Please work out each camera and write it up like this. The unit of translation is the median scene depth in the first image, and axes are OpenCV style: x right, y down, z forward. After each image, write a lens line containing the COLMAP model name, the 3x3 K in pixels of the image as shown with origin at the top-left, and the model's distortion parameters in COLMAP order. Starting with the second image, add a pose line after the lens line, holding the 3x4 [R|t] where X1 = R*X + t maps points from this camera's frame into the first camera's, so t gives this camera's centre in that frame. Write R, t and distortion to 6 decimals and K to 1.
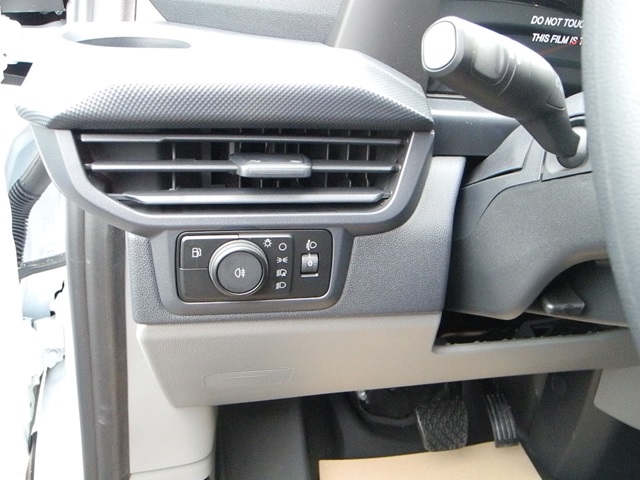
lens RADIAL K [[534.6, 0, 320.3], [0, 534.6, 243.5], [0, 0, 1]] dist [-0.120938, 0.081444]
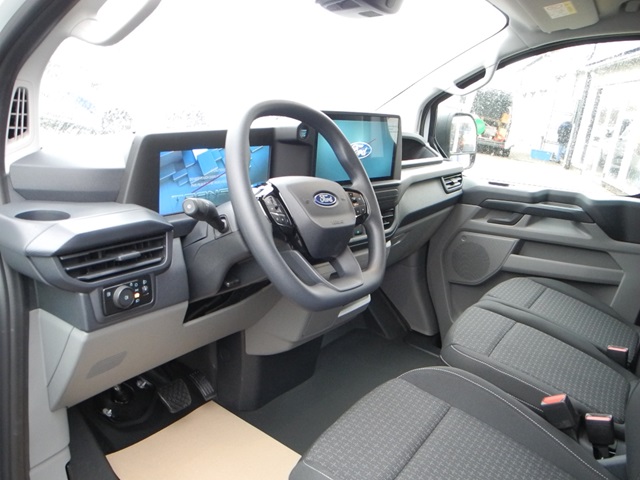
lens RADIAL K [[534.6, 0, 320.1], [0, 534.6, 239.8], [0, 0, 1]] dist [-0.120938, 0.081444]
pose [[0.706626, -0.194738, 0.680263, -1.101396], [0.288101, 0.957268, -0.025230, 0.114974], [-0.646280, 0.213812, 0.732534, -1.432271]]
